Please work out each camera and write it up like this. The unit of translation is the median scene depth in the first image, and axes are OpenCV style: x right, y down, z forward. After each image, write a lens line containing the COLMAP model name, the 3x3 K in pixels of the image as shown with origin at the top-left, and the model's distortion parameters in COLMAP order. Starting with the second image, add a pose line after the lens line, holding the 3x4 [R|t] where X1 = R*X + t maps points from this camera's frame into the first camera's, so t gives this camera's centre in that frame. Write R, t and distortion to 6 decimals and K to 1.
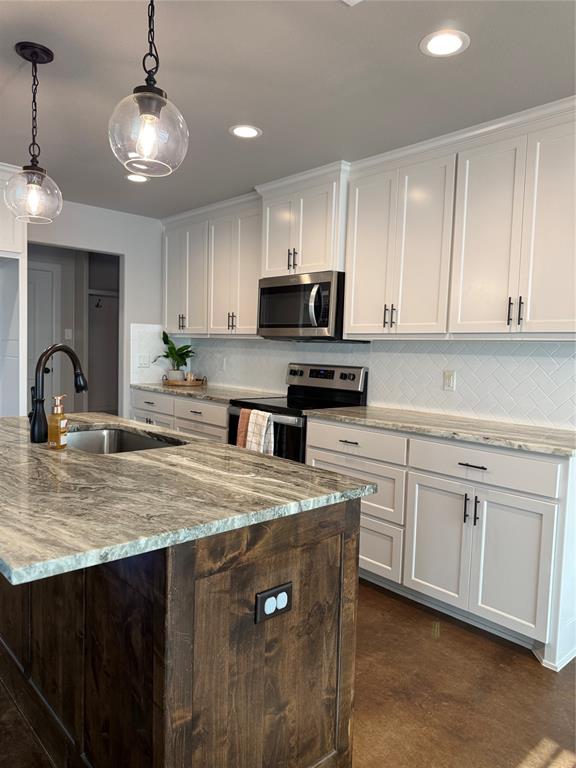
lens RADIAL K [[537.3, 0, 289.0], [0, 537.3, 388.2], [0, 0, 1]] dist [0.147502, -0.225381]
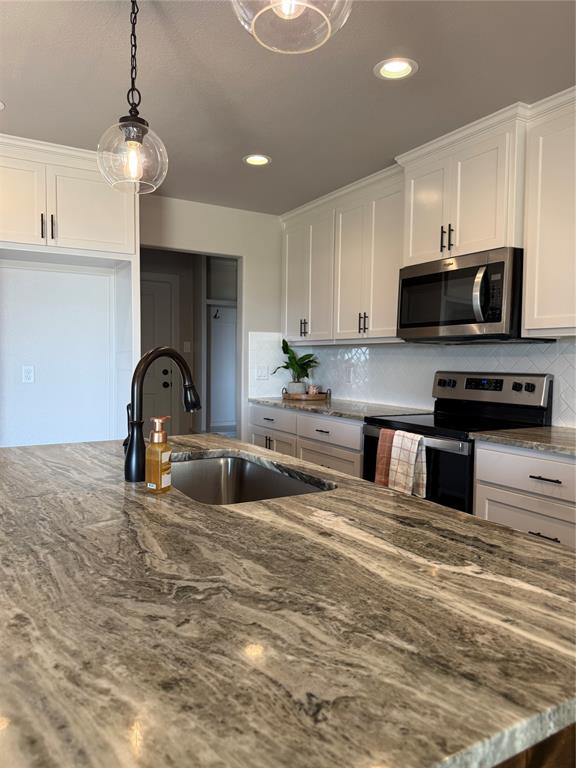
lens RADIAL K [[537.3, 0, 289.0], [0, 537.3, 388.2], [0, 0, 1]] dist [0.147502, -0.225381]
pose [[0.979404, -0.010018, -0.201660, -0.064064], [0.005264, 0.999696, -0.024096, -0.003658], [0.201840, 0.022538, 0.979159, 0.193345]]
